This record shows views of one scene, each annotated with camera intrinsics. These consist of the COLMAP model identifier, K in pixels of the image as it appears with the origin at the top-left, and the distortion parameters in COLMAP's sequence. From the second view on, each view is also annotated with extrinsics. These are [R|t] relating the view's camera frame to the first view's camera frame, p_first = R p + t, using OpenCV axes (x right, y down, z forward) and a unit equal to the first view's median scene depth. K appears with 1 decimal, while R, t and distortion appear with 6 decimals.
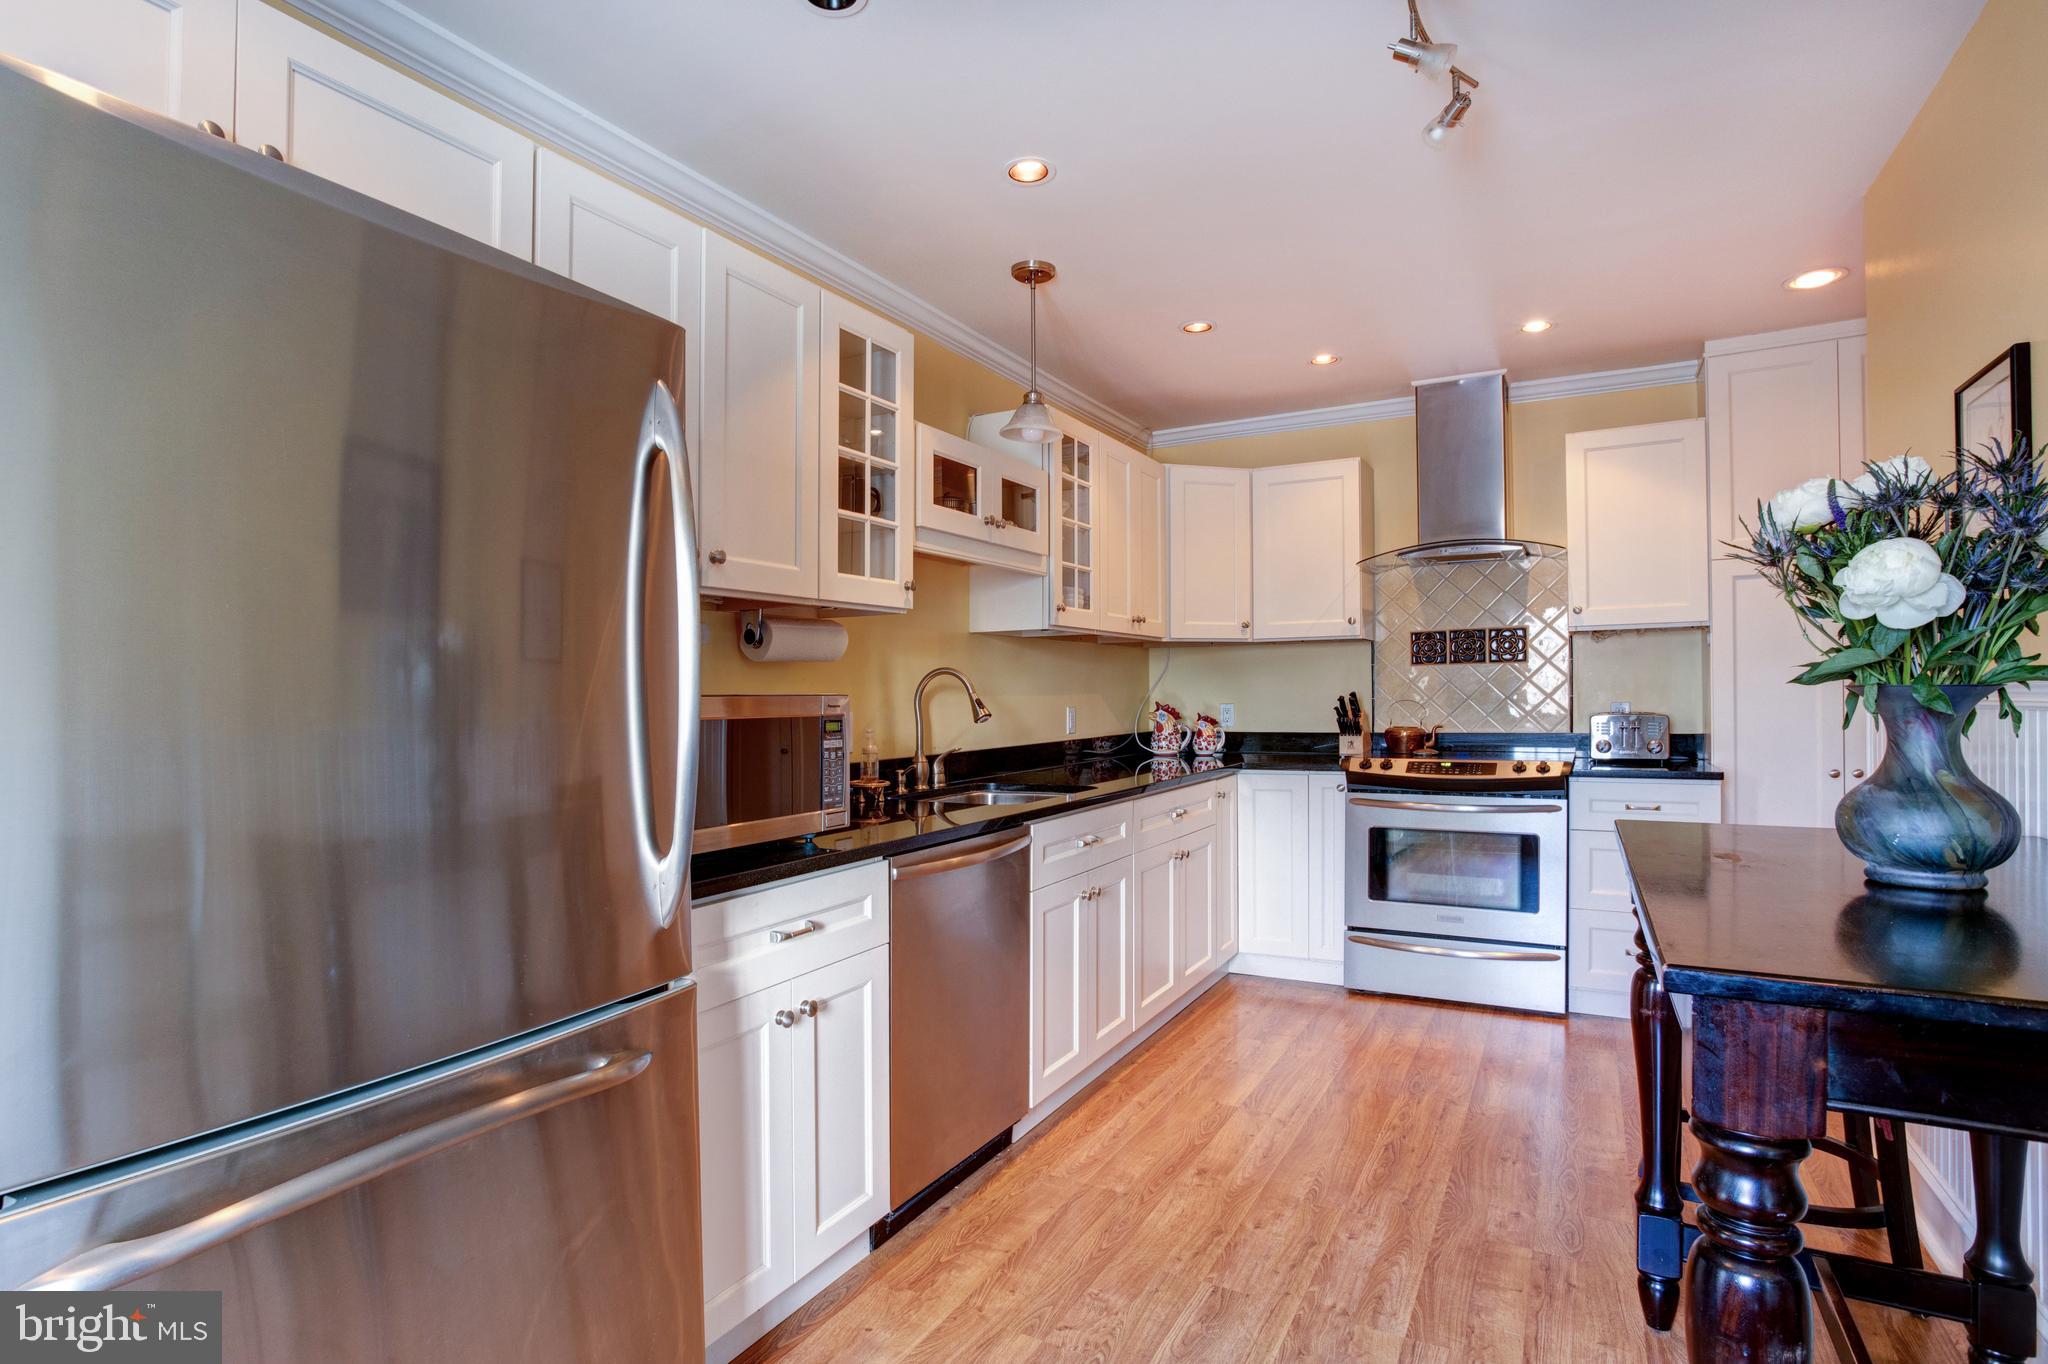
lens RADIAL K [[1067.3, 0, 984.6], [0, 1067.3, 653.4], [0, 0, 1]] dist [-0.056236, 0.037144]
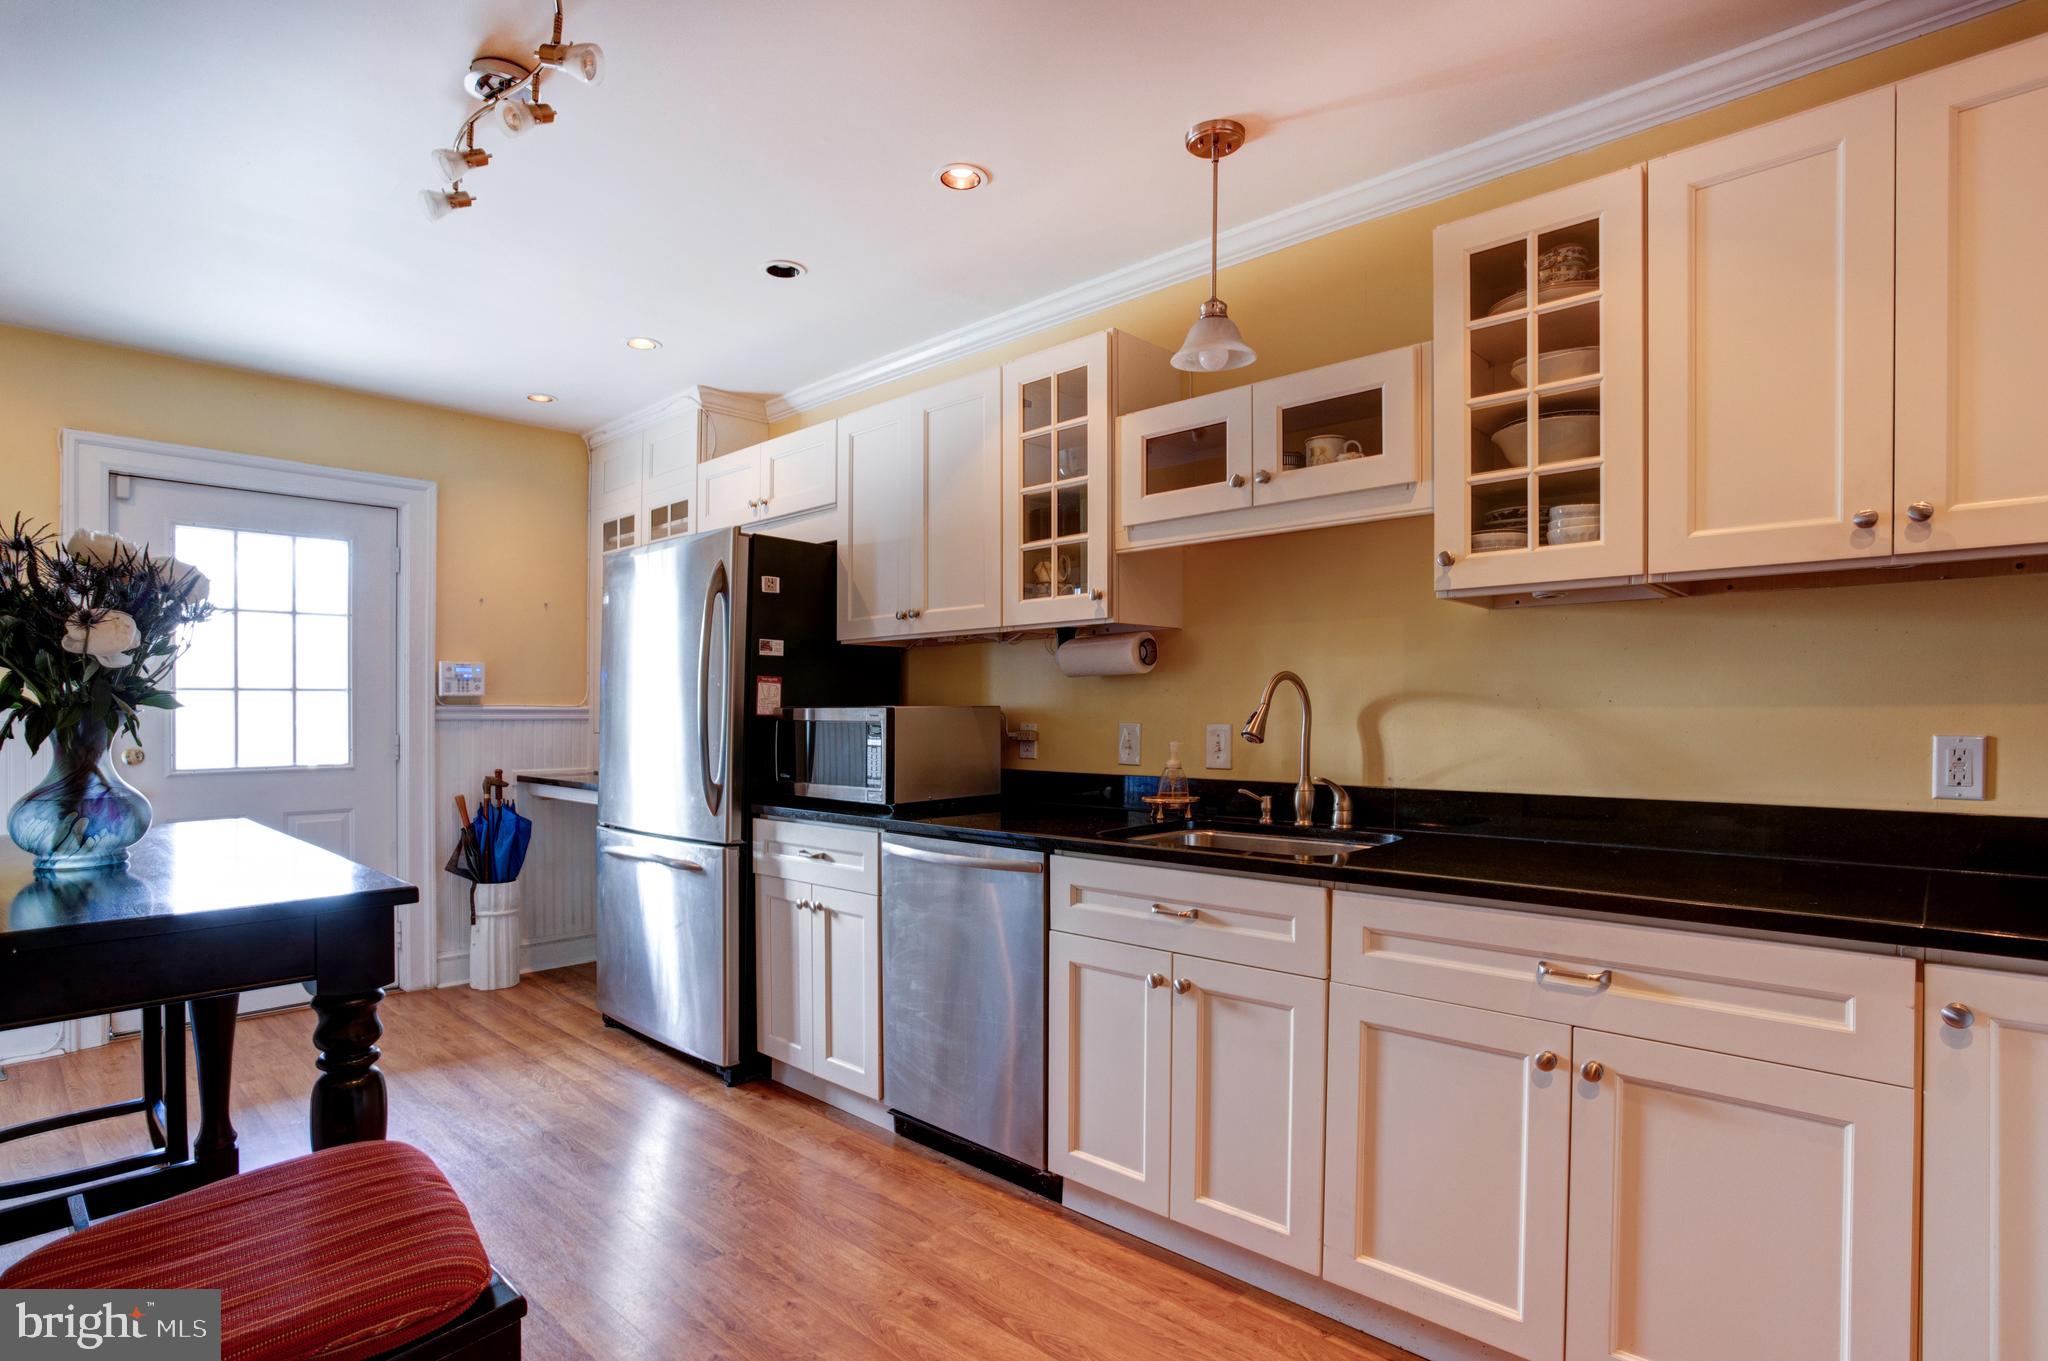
lens RADIAL K [[1067.3, 0, 1027.5], [0, 1067.3, 671.9], [0, 0, 1]] dist [-0.053165, 0.037467]
pose [[-0.244450, -0.021780, -0.969417, 0.929067], [0.041294, 0.998607, -0.032848, 0.037858], [0.968782, -0.048061, -0.243210, 1.226779]]
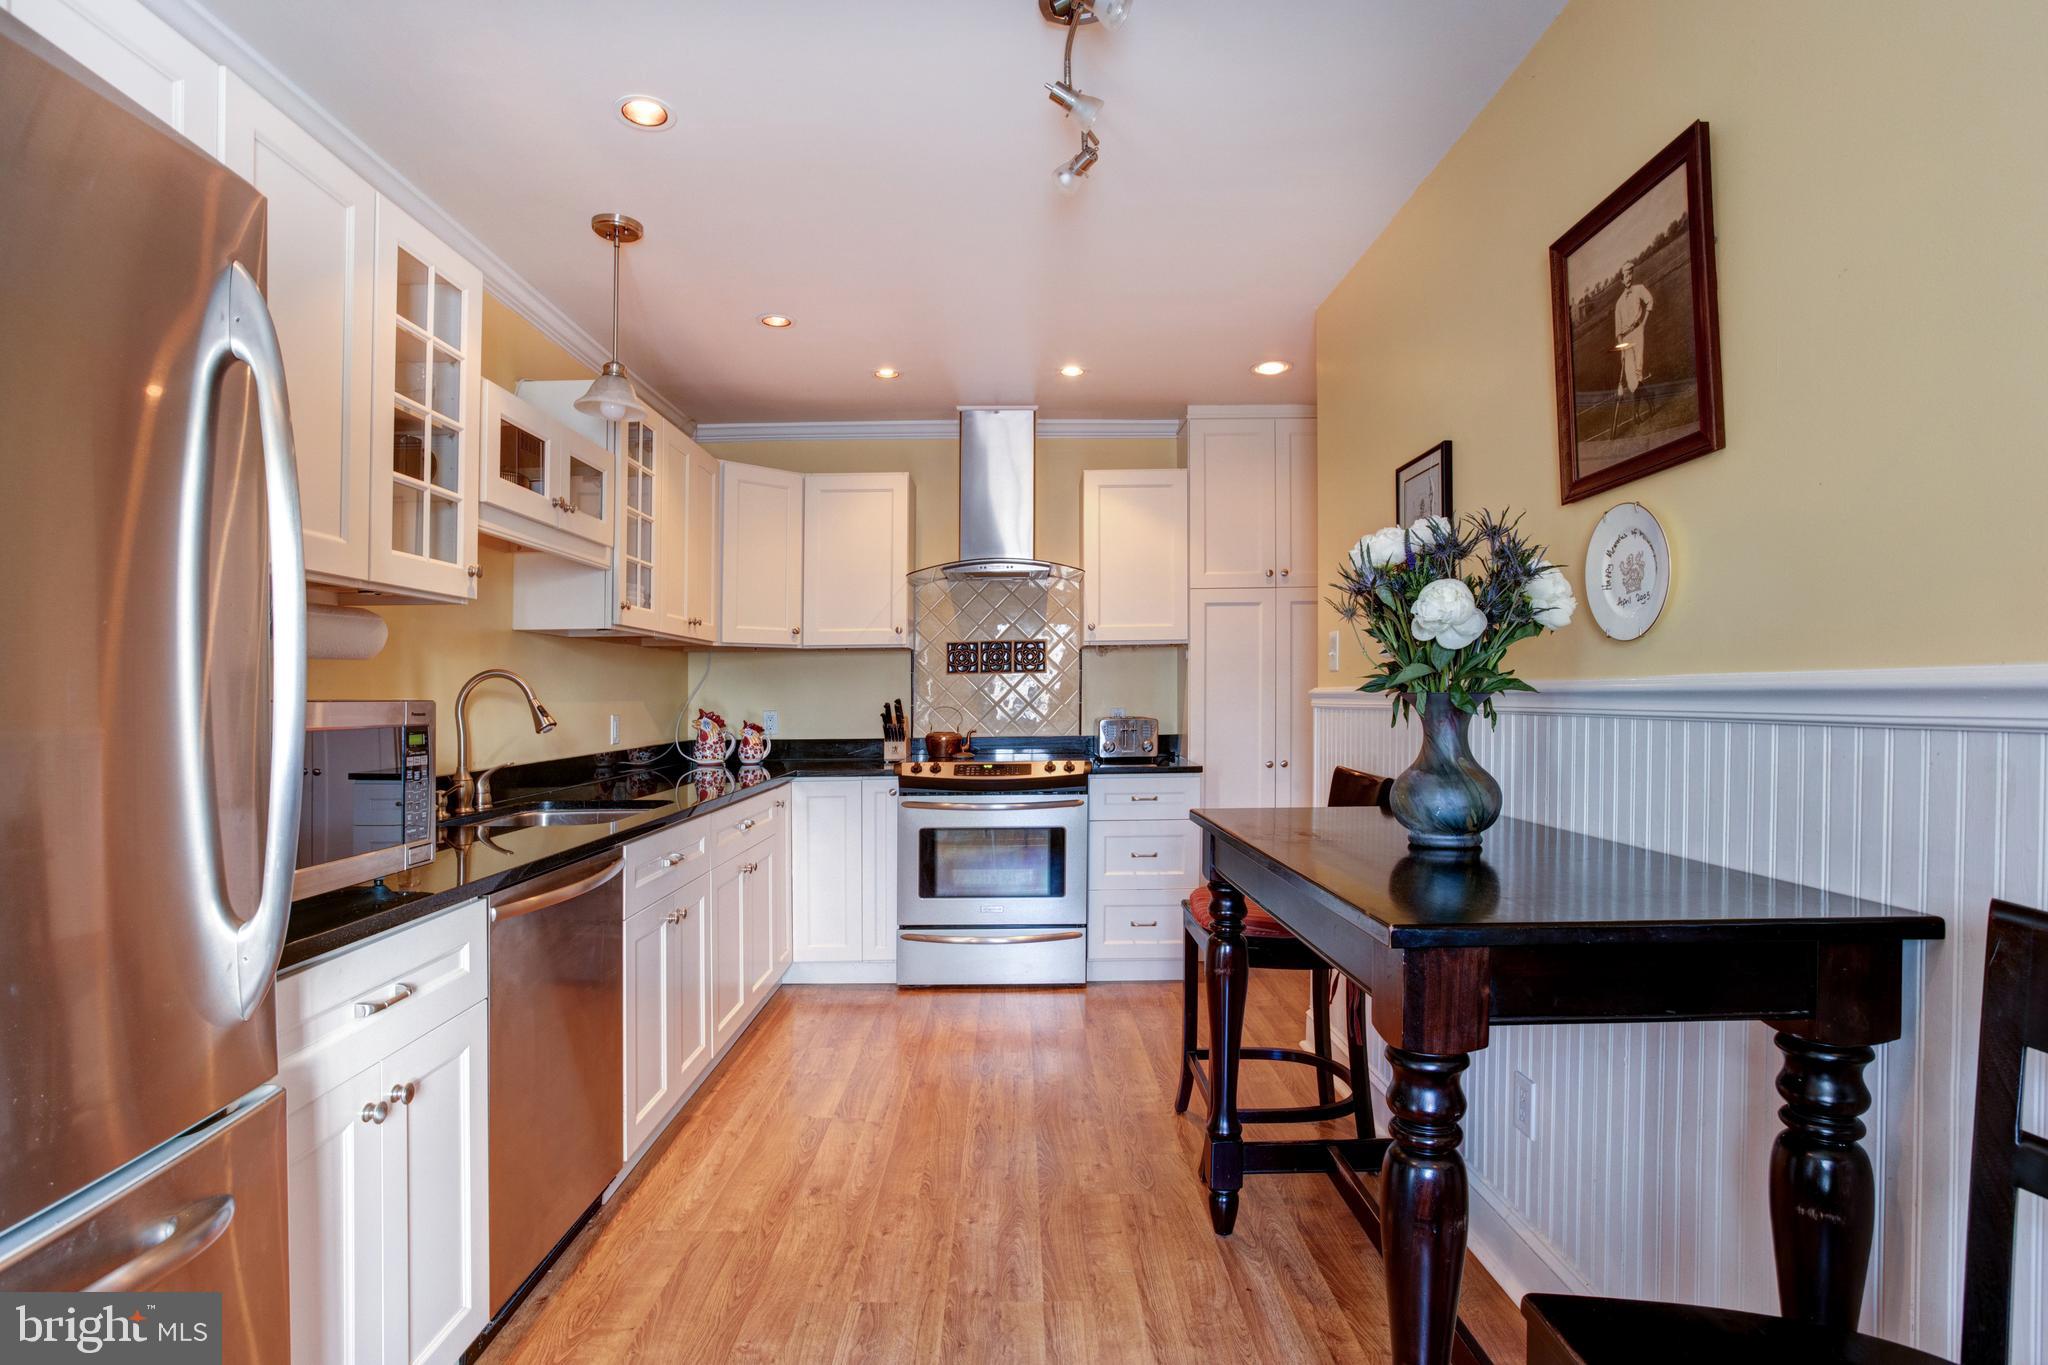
lens RADIAL K [[1067.3, 0, 1027.5], [0, 1067.3, 673.9], [0, 0, 1]] dist [-0.053165, 0.037467]
pose [[0.864322, 0.012367, 0.502786, -0.115073], [-0.018367, 0.999807, 0.006981, 0.003865], [-0.502603, -0.015268, 0.864382, 0.063006]]
